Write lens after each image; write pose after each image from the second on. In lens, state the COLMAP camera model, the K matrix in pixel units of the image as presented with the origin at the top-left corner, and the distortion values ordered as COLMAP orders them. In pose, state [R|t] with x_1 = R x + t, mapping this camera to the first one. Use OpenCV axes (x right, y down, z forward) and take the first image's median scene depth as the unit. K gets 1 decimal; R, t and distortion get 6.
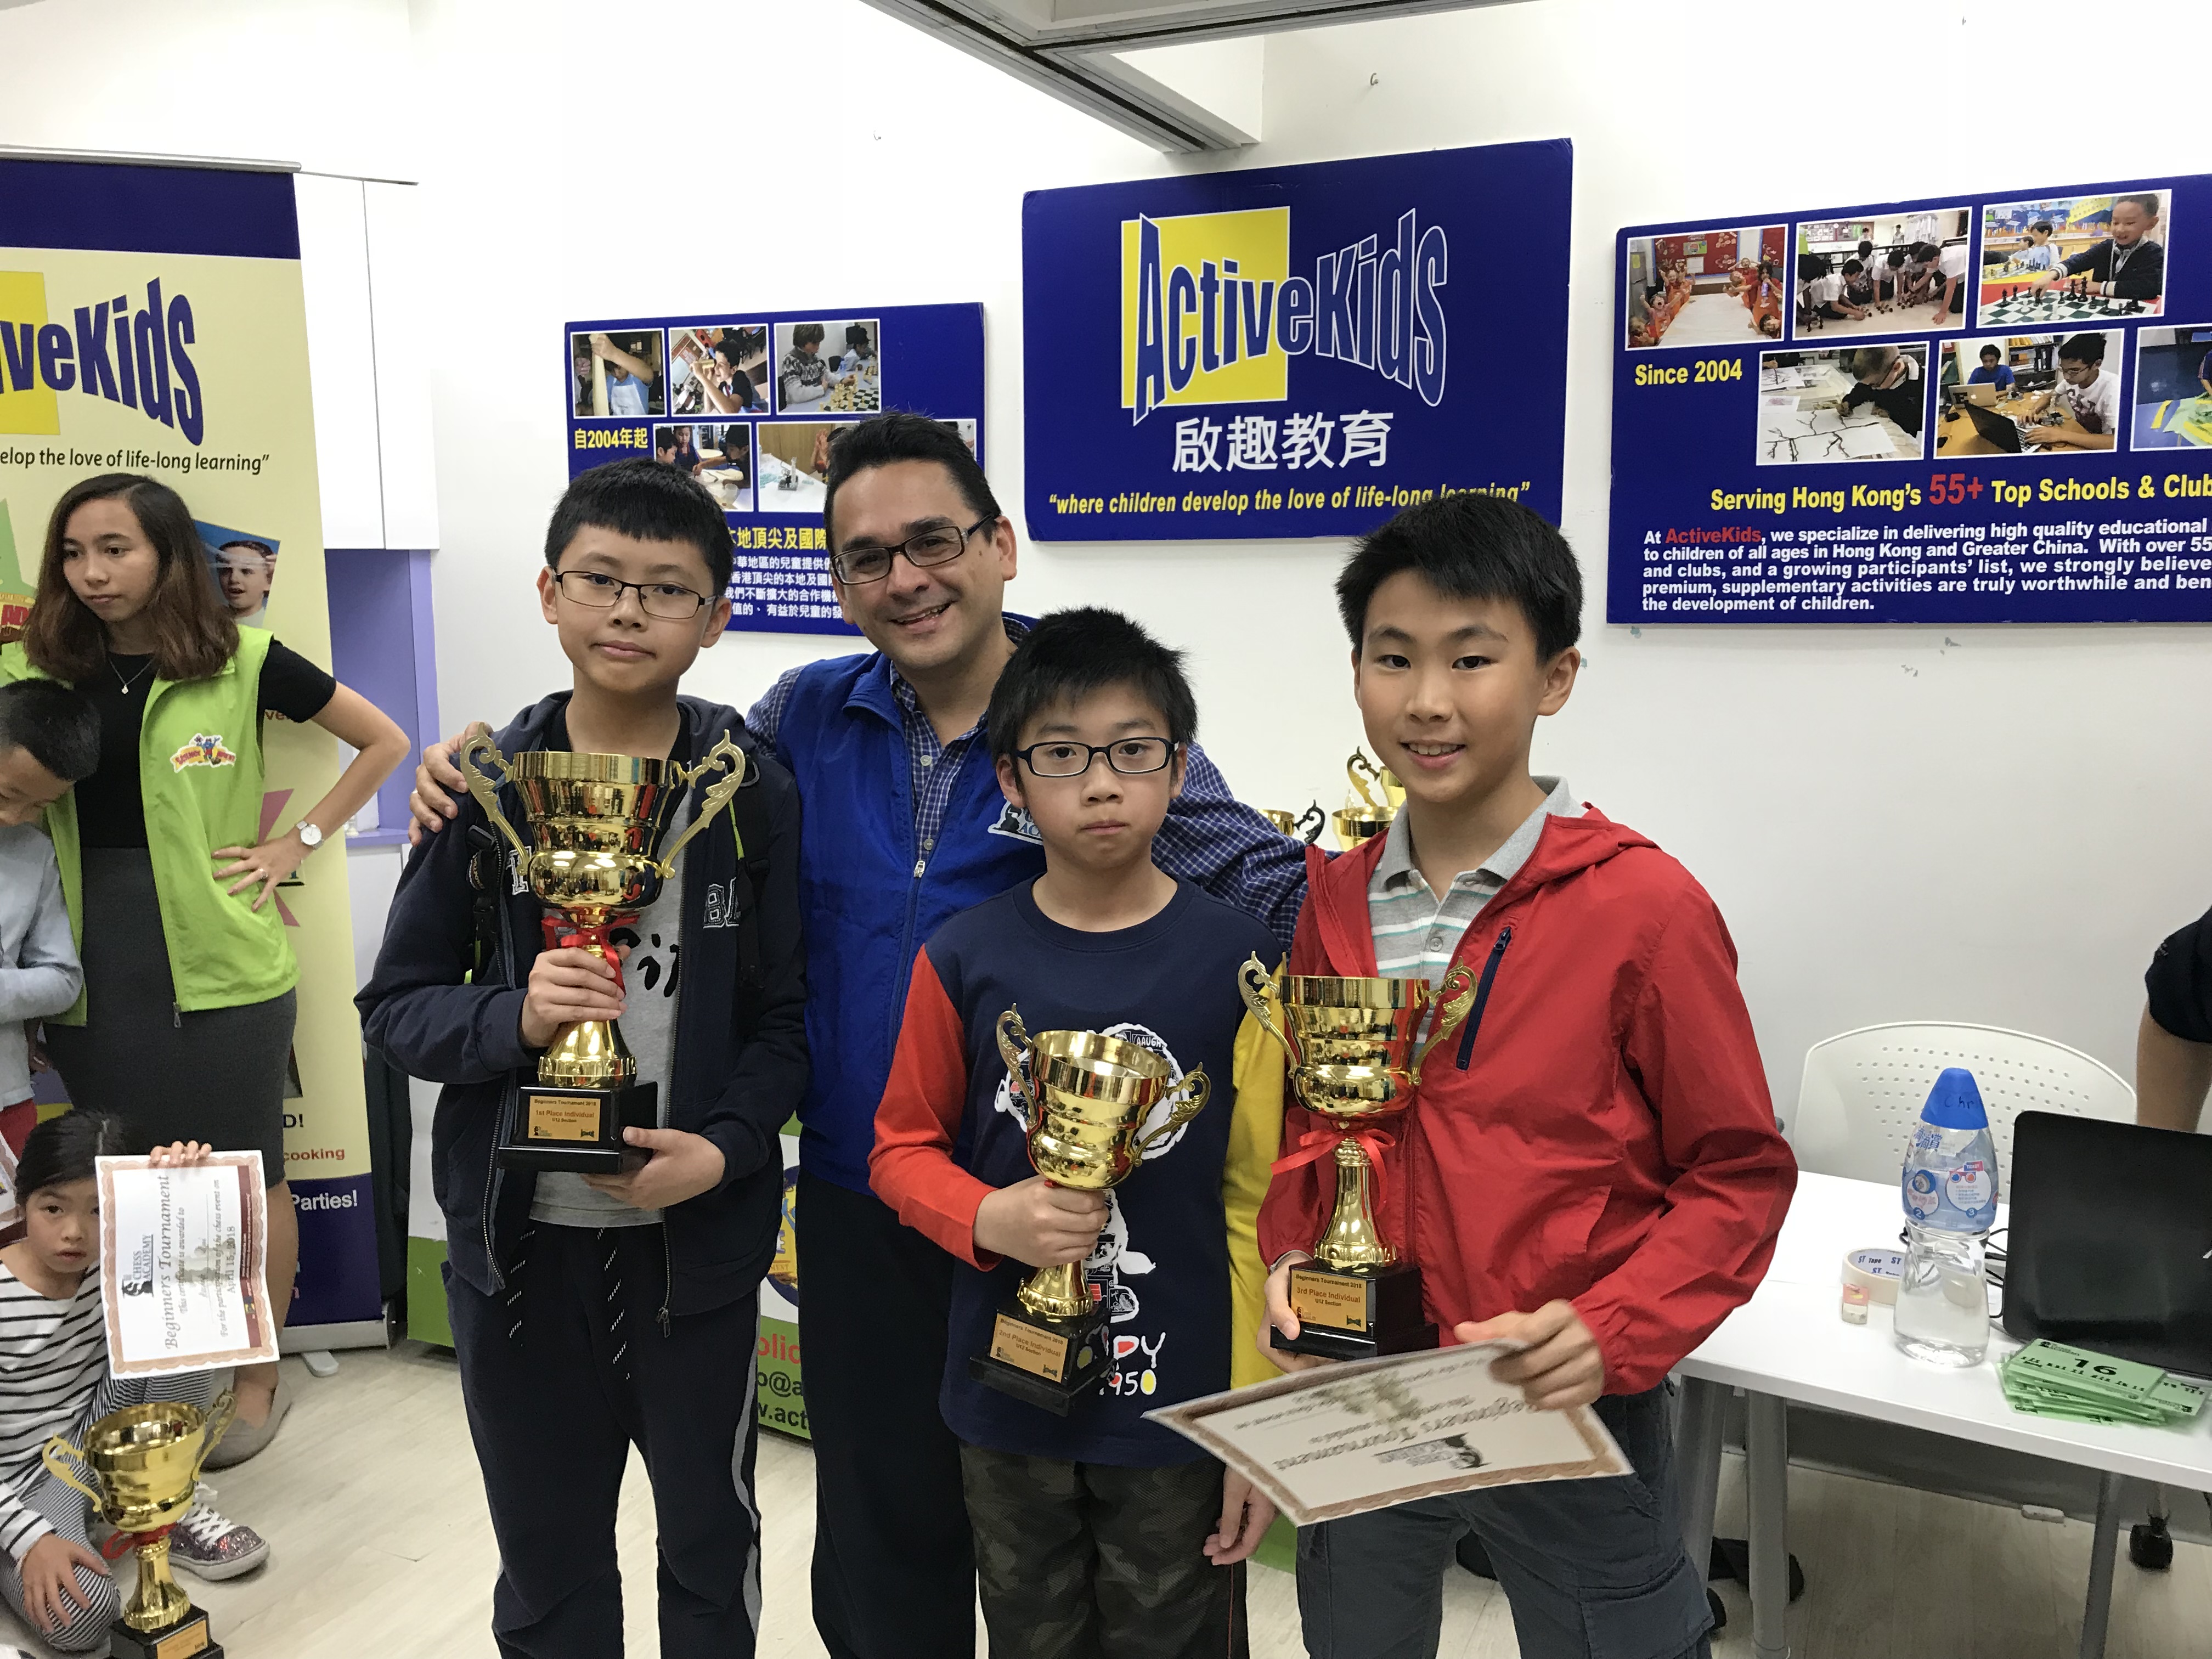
lens RADIAL K [[1989.3, 0, 1097.3], [0, 1989.3, 833.7], [0, 0, 1]] dist [-0.041402, 0.047414]
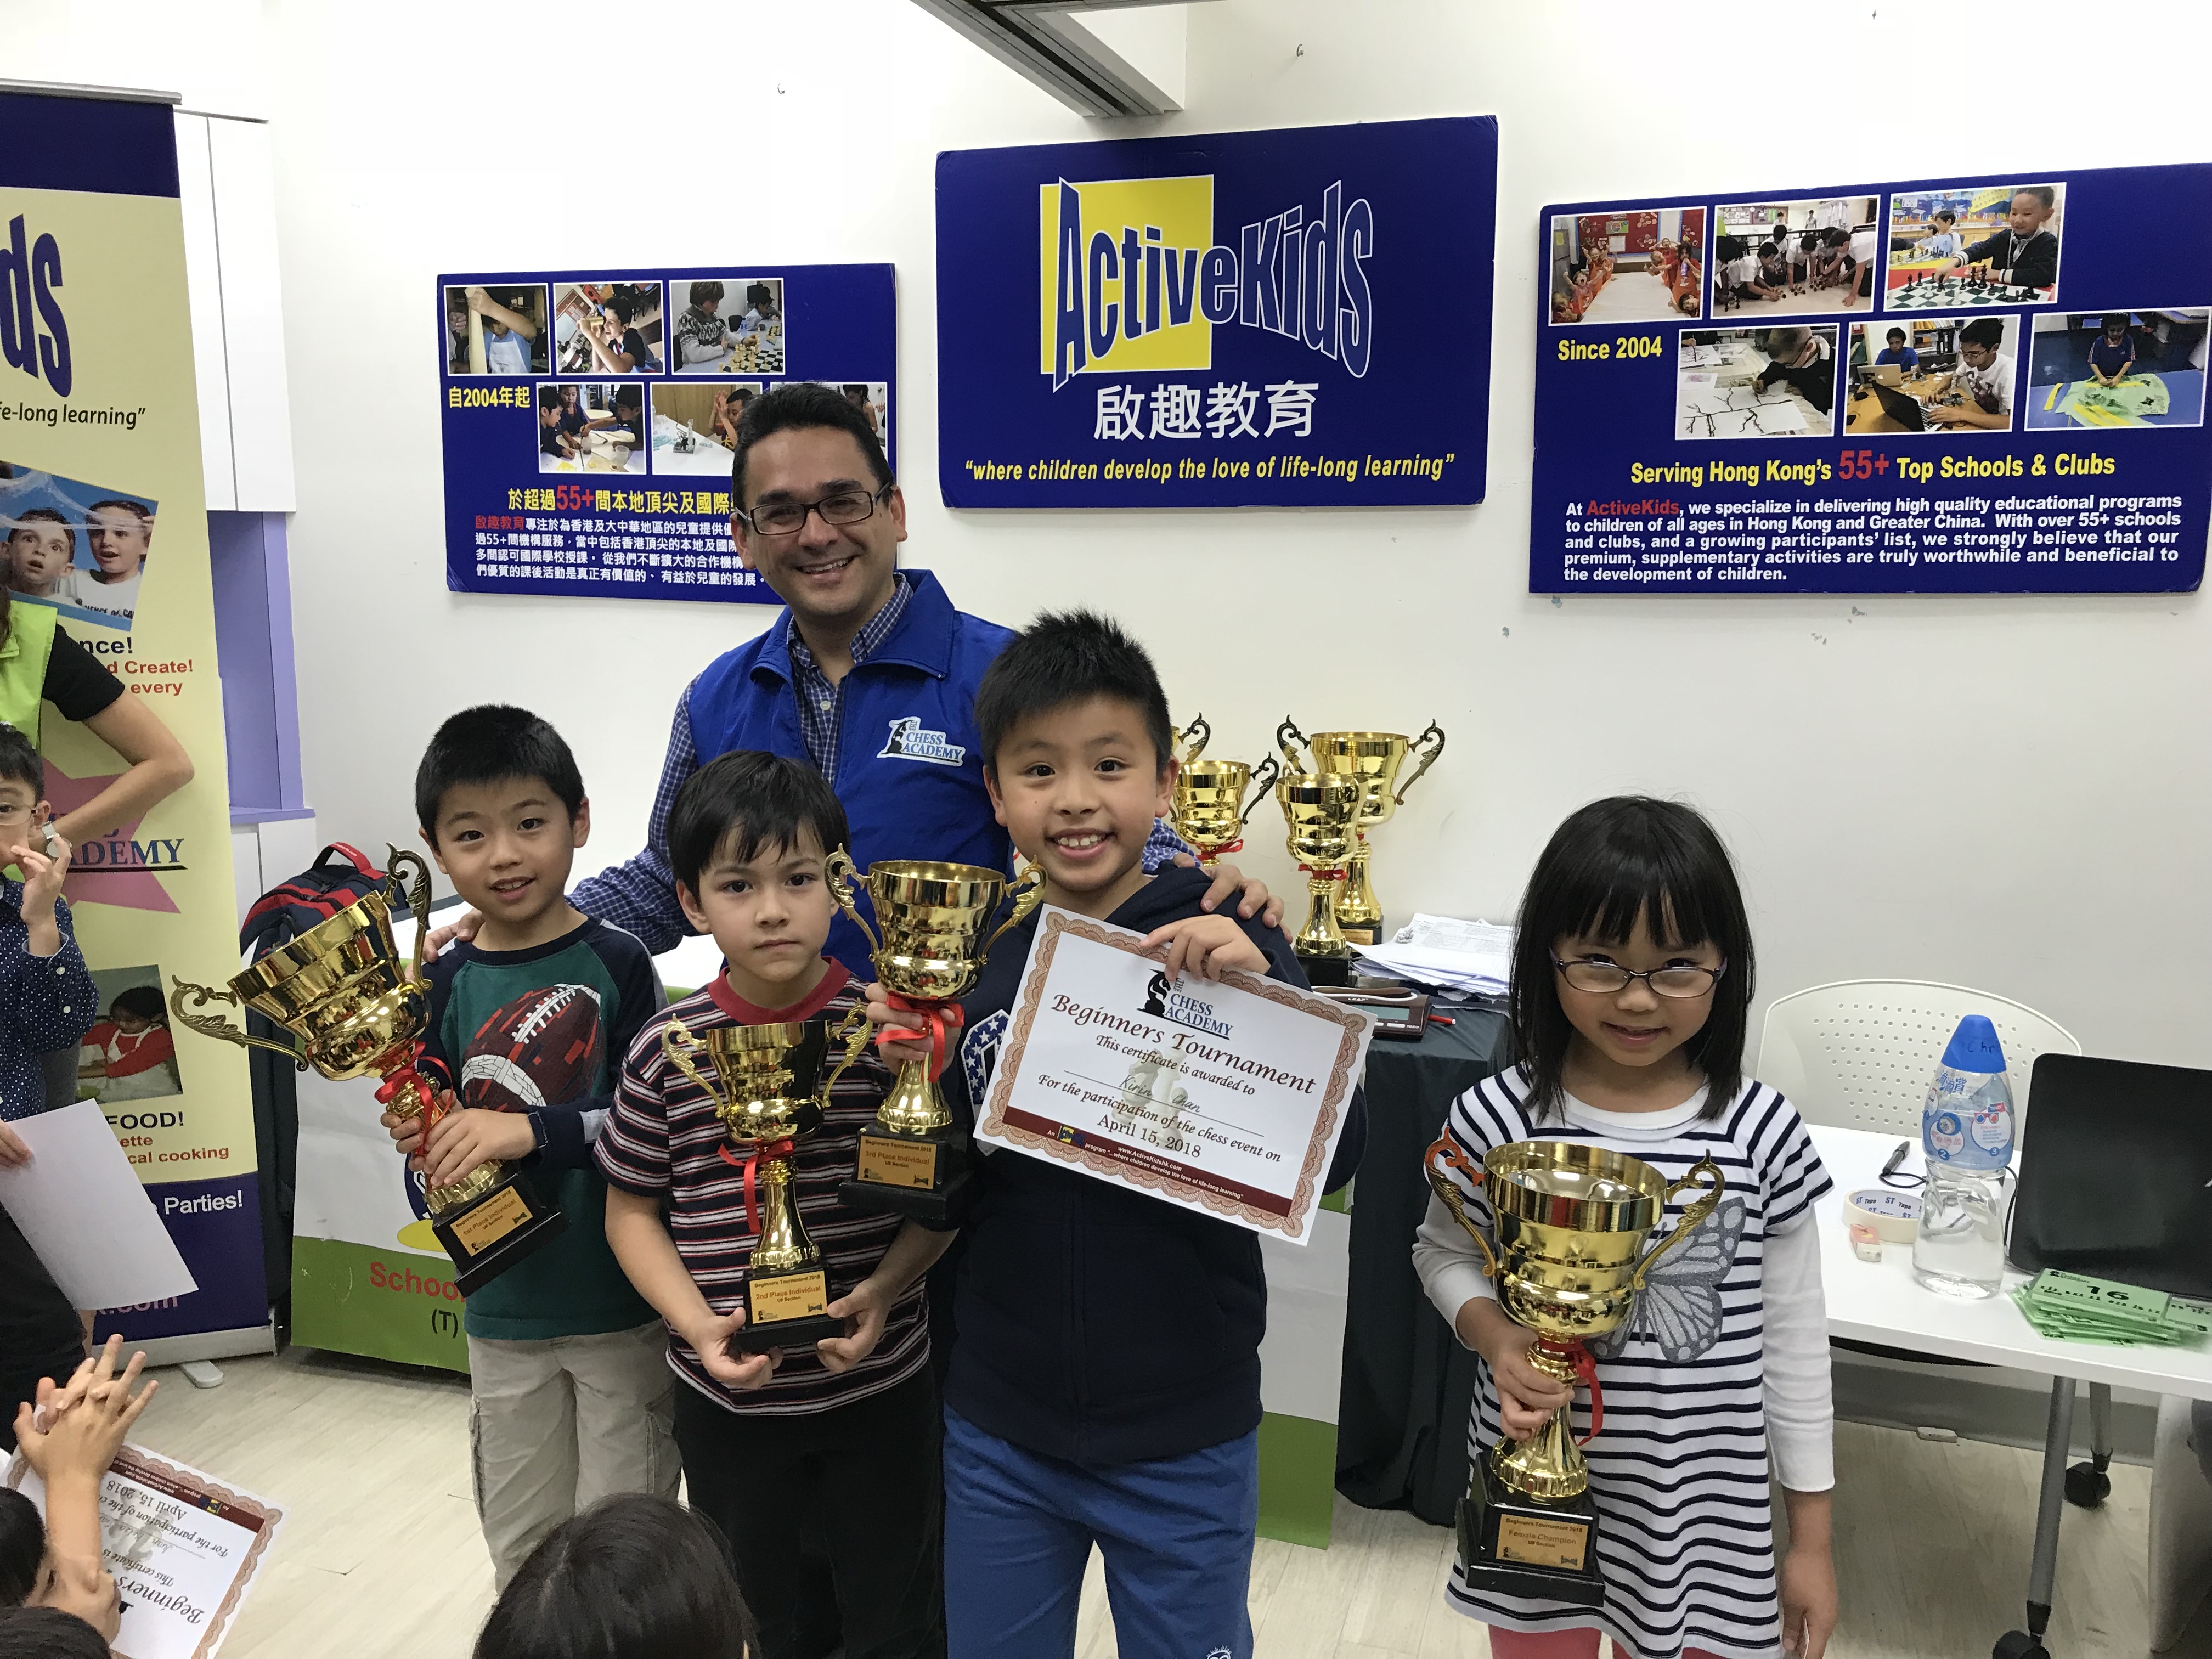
lens RADIAL K [[1989.3, 0, 1099.5], [0, 1989.3, 832.2], [0, 0, 1]] dist [-0.041402, 0.047414]
pose [[0.990819, -0.013560, 0.134516, -0.099493], [0.011646, 0.999820, 0.015000, -0.000263], [-0.134695, -0.013296, 0.990798, 0.012124]]
